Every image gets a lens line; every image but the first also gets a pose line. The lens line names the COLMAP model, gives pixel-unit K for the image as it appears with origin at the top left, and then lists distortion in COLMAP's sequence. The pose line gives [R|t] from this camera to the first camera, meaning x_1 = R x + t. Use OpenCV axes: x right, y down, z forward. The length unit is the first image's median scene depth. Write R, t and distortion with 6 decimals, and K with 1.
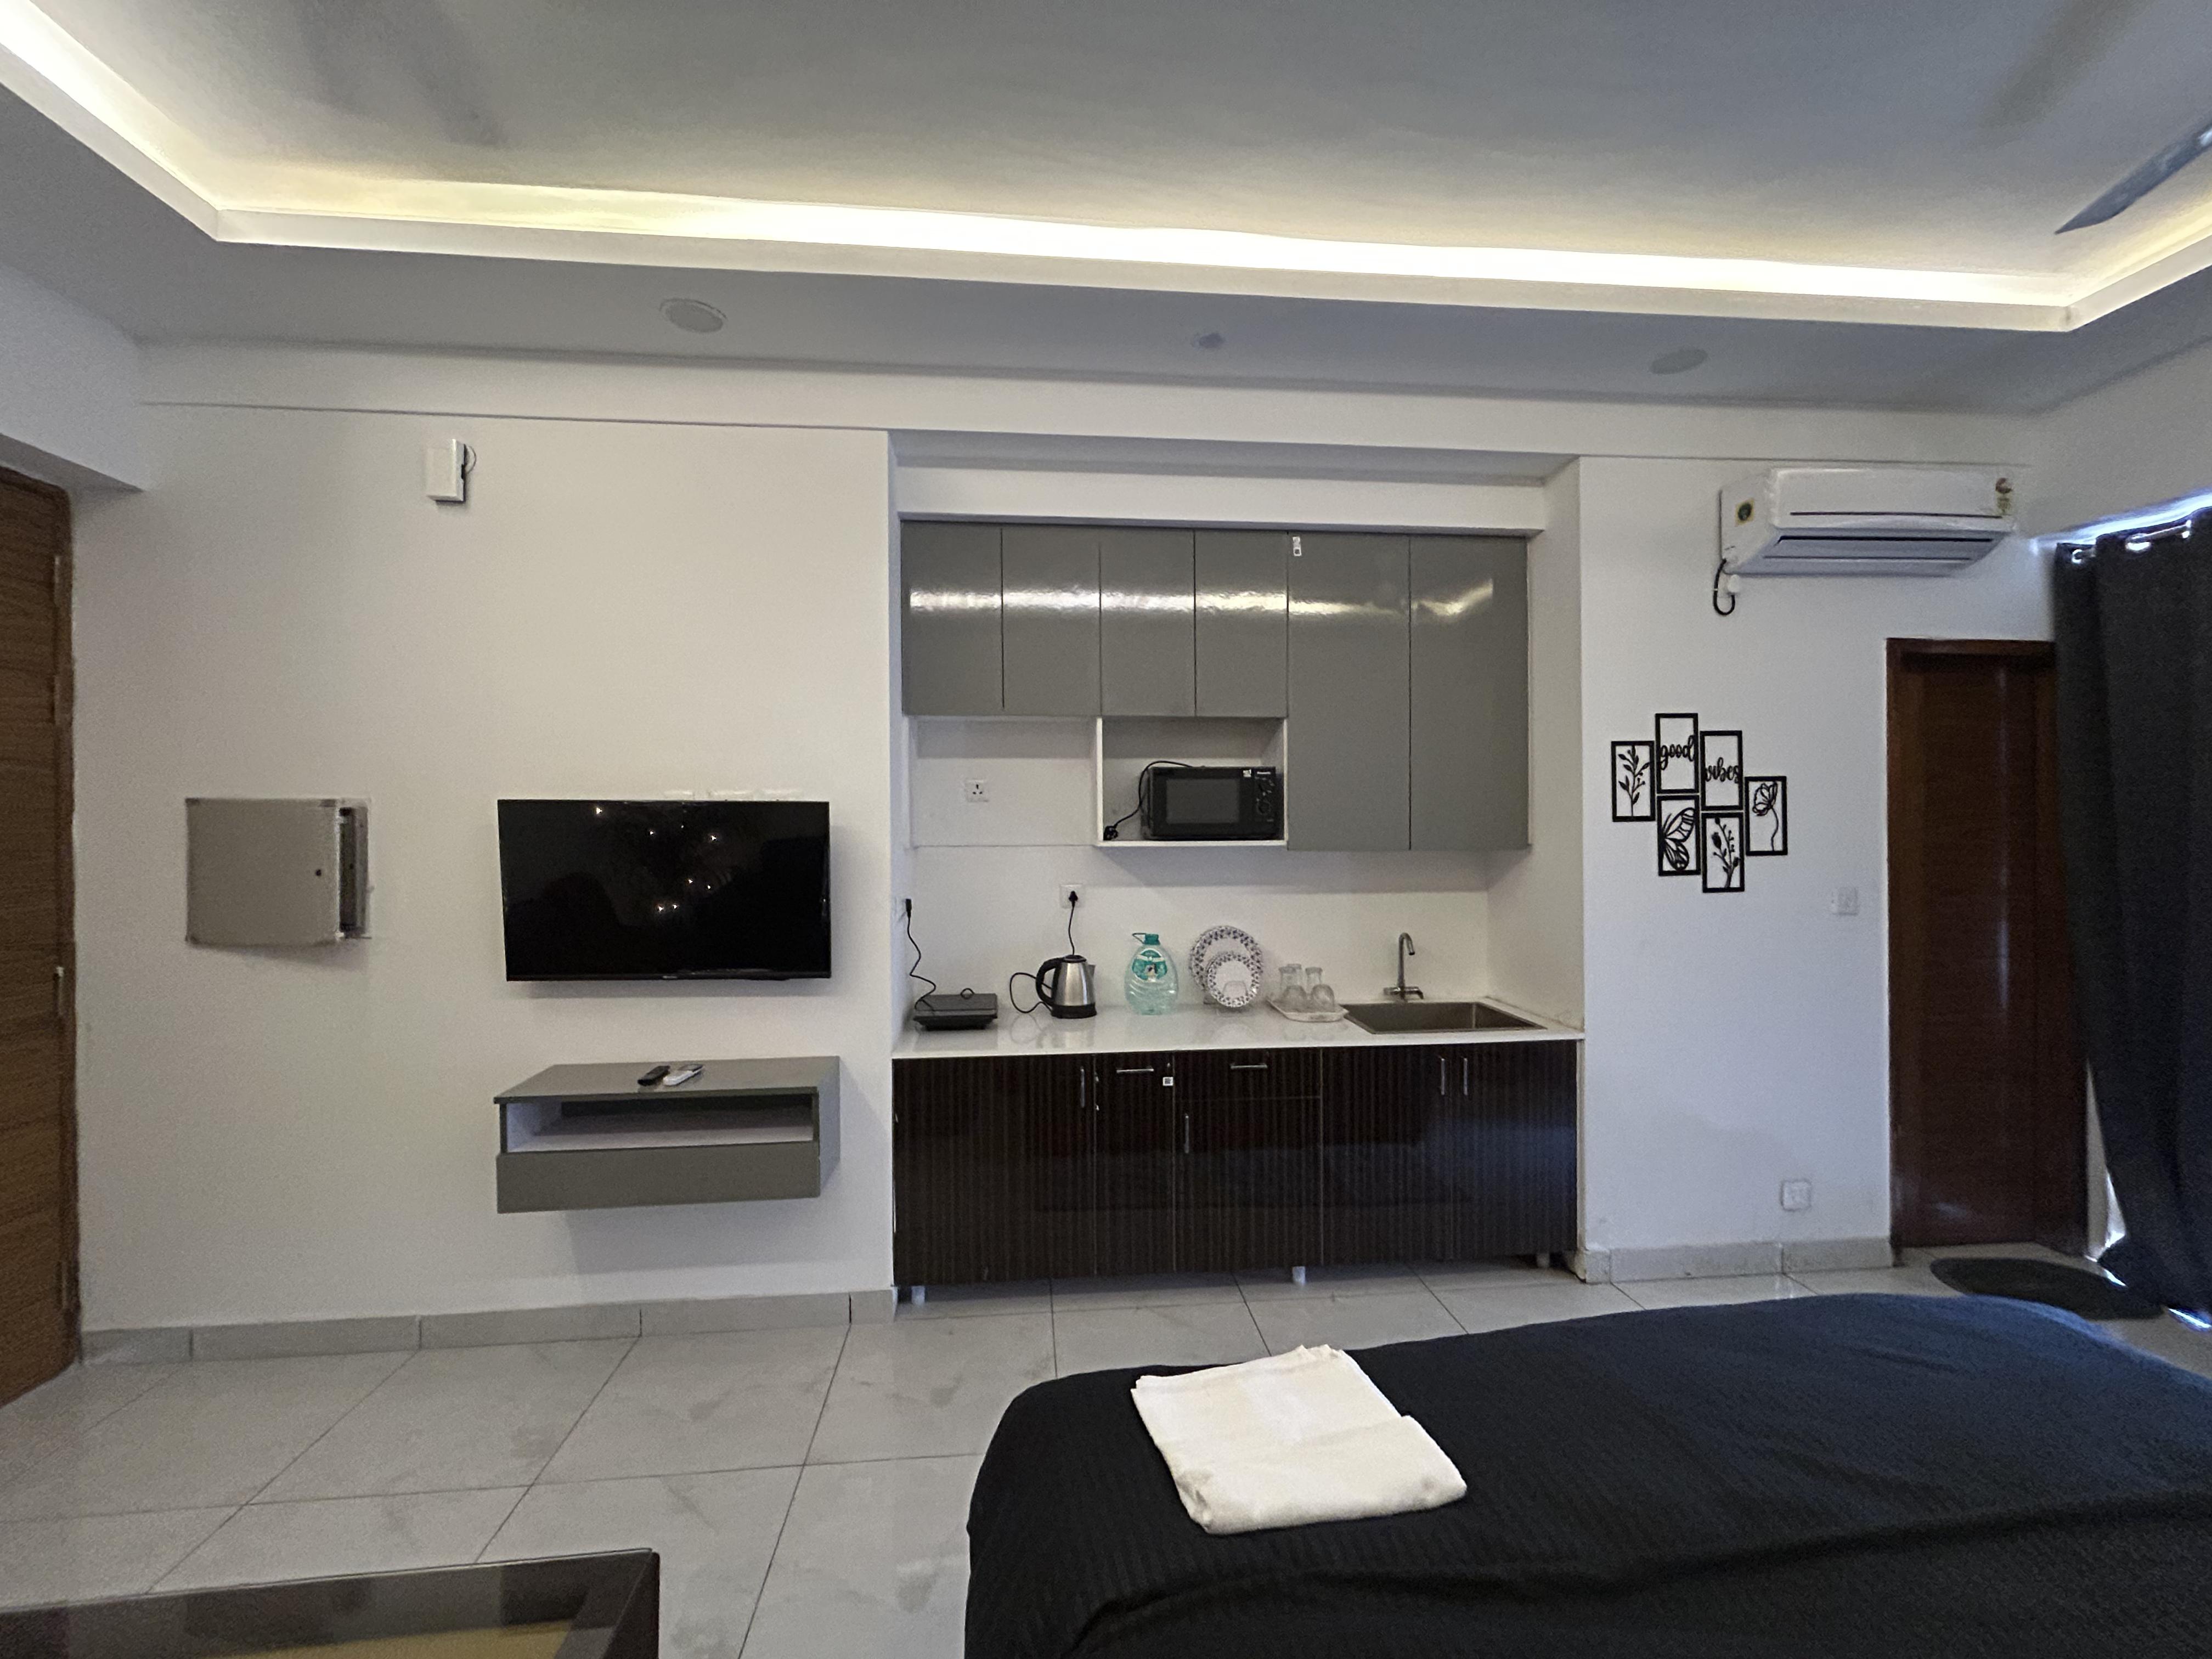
lens RADIAL K [[876.6, 0, 1106.0], [0, 876.6, 829.5], [0, 0, 1]] dist [-0.001367, -0.000105]
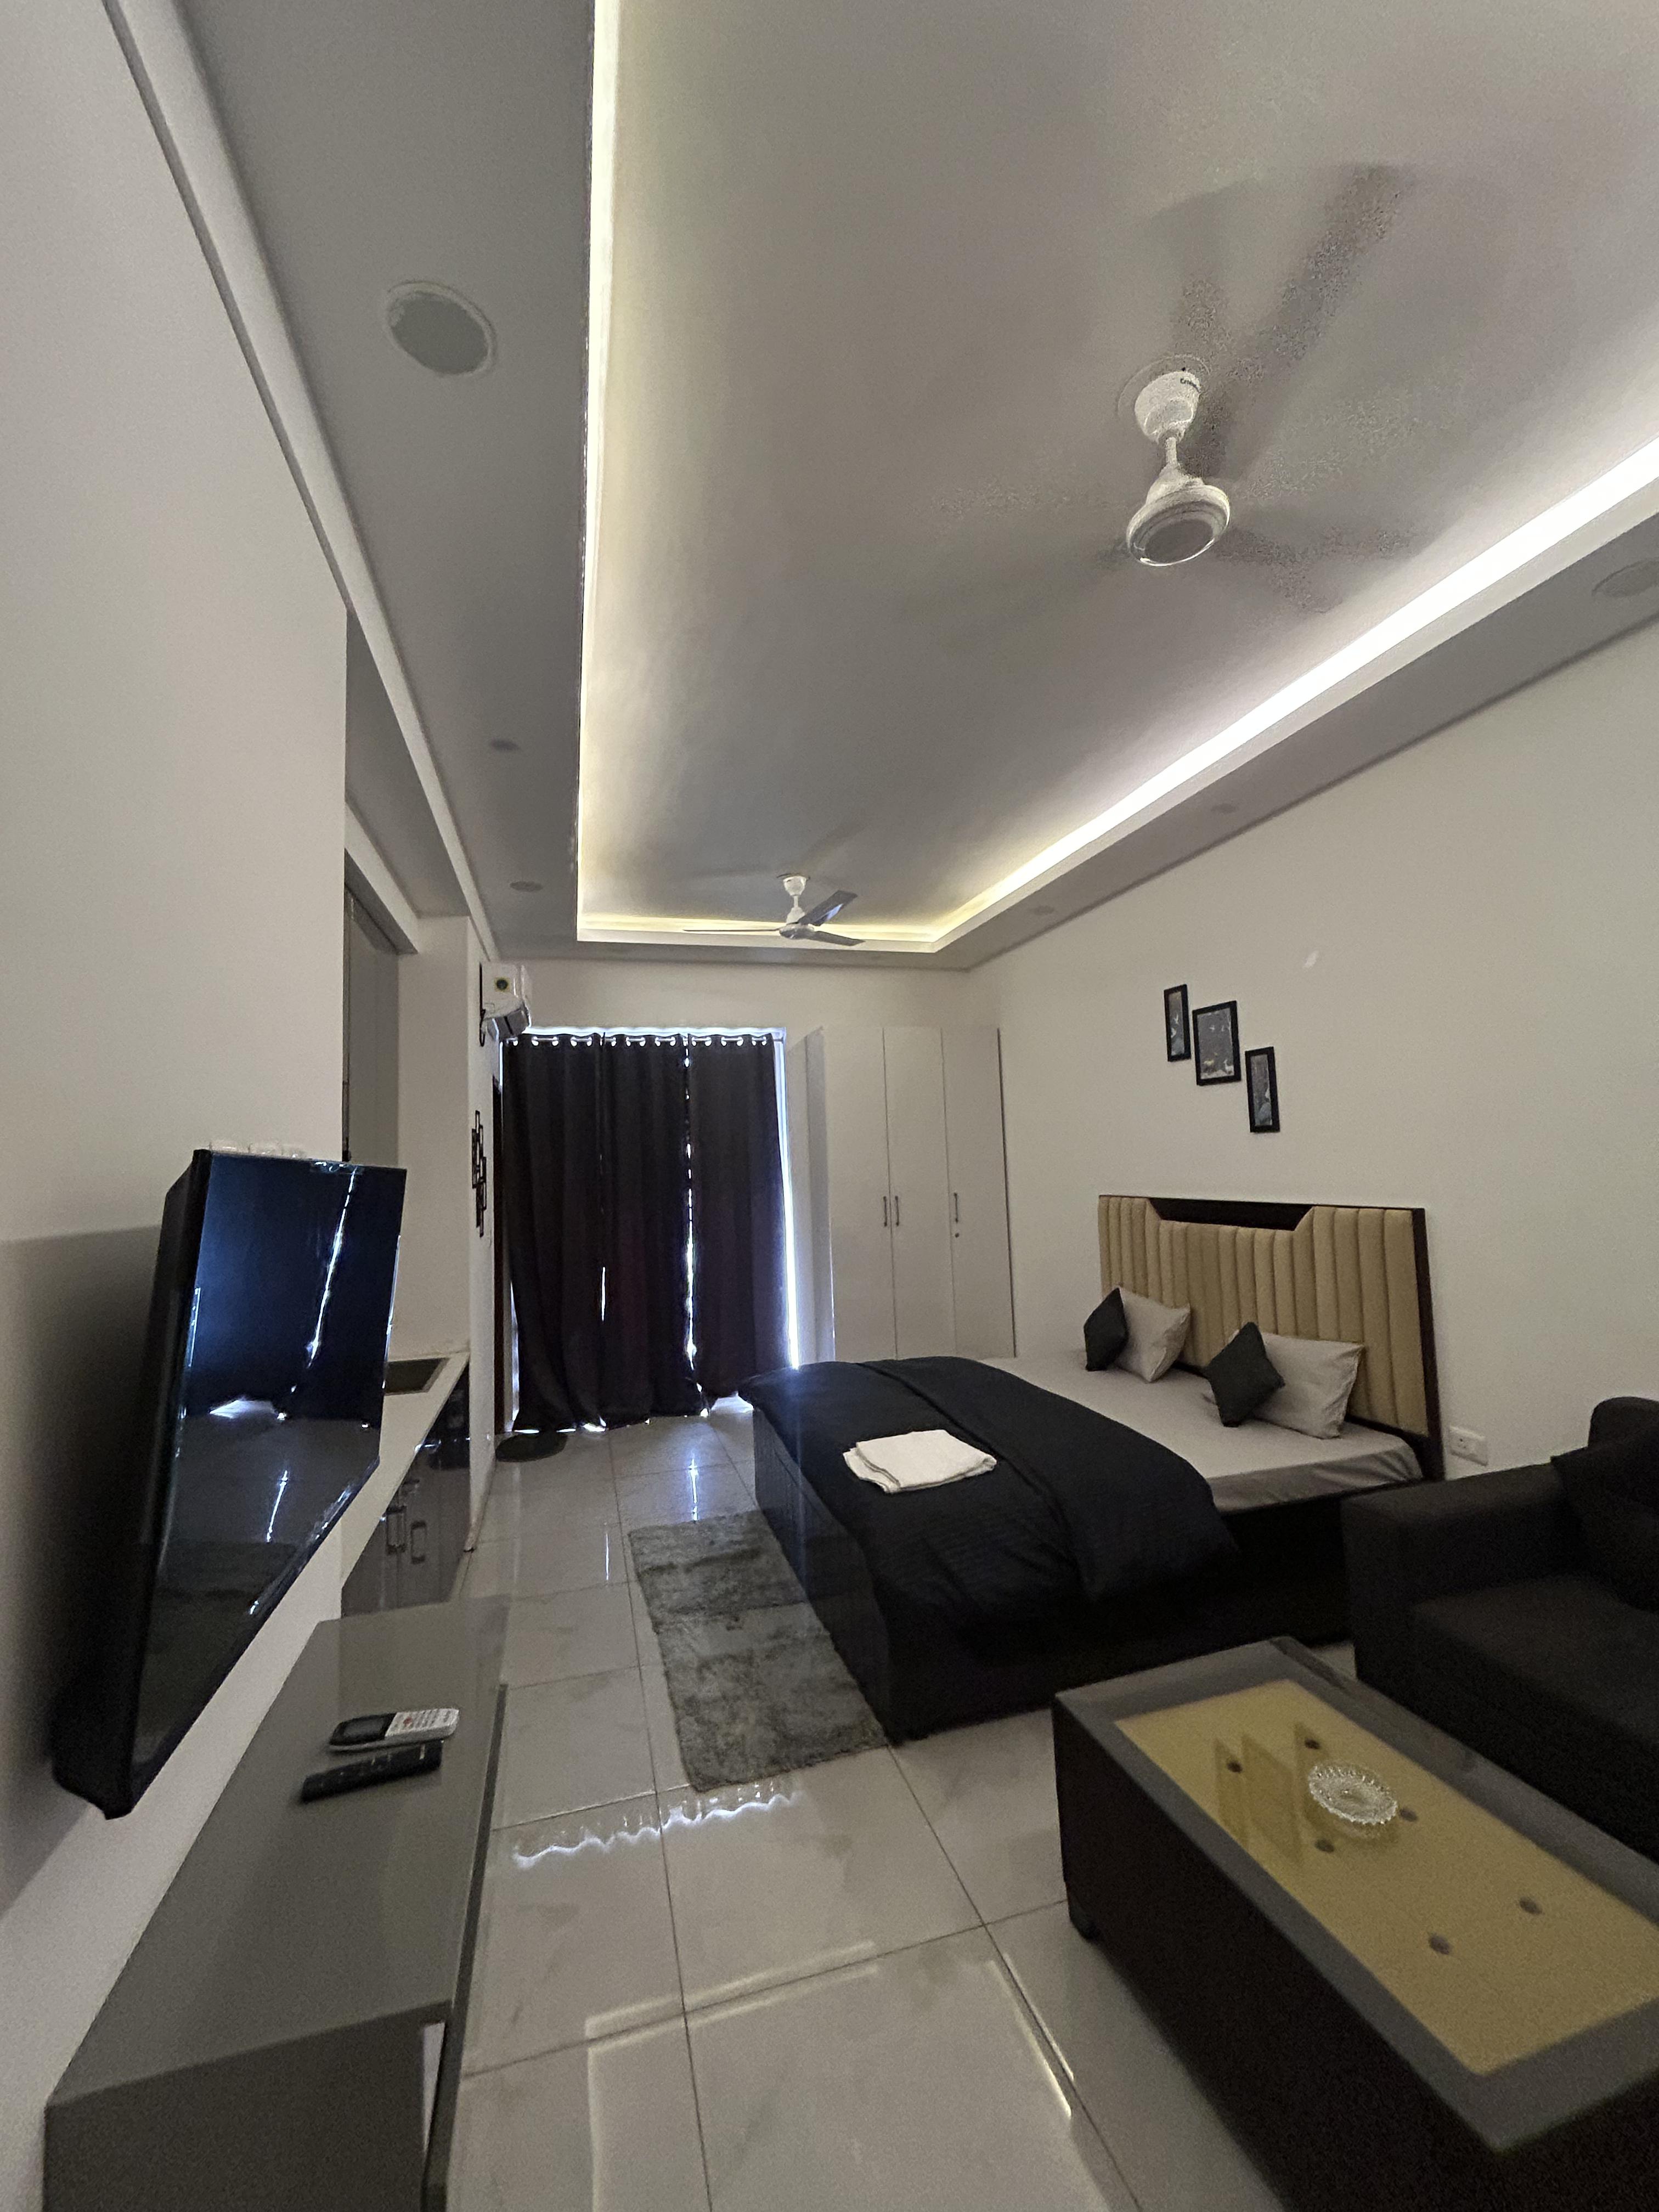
lens RADIAL K [[893.7, 0, 829.5], [0, 893.7, 1106.0], [0, 0, 1]] dist [-0.000286, -0.000017]
pose [[-0.195726, 0.075613, 0.977739, -0.855771], [0.025777, 0.997075, -0.071948, -0.018462], [-0.980320, 0.011121, -0.197103, 0.696298]]
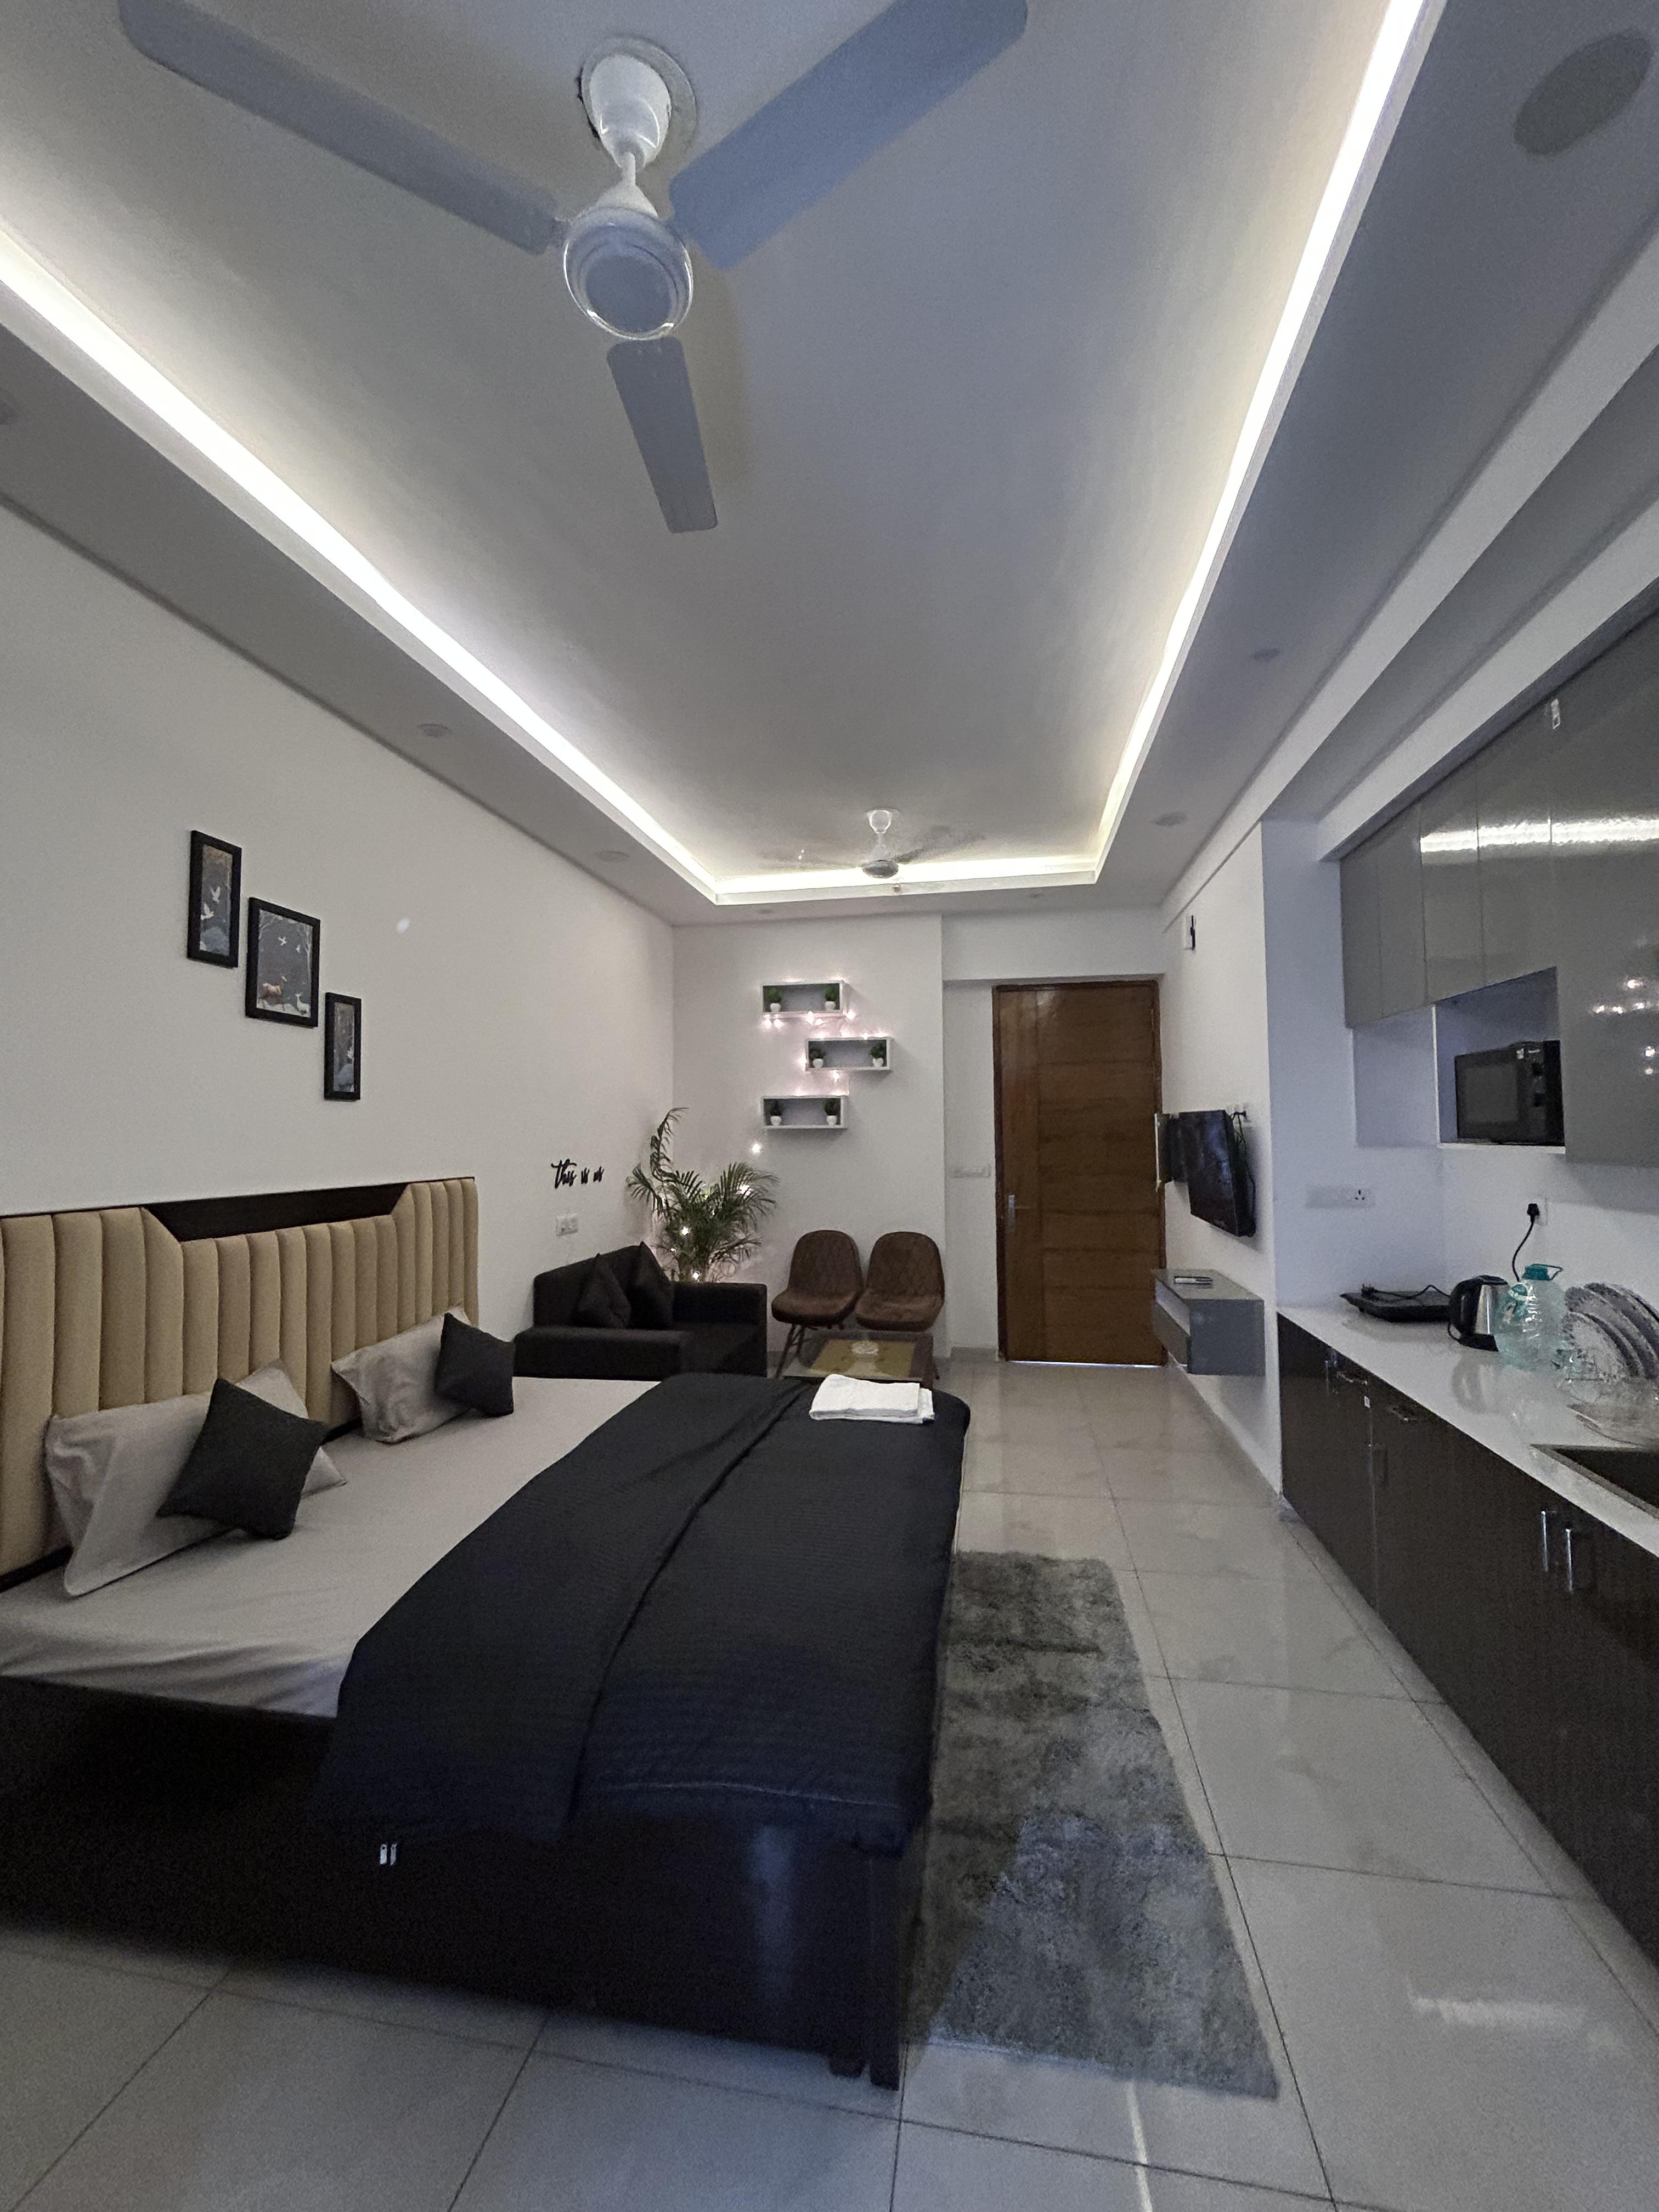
lens RADIAL K [[876.6, 0, 829.5], [0, 876.6, 1106.0], [0, 0, 1]] dist [-0.001367, -0.000105]
pose [[-0.269899, -0.019746, -0.962686, 1.024962], [0.018931, 0.999488, -0.025808, -0.013416], [0.962702, -0.025190, -0.269387, 0.644121]]
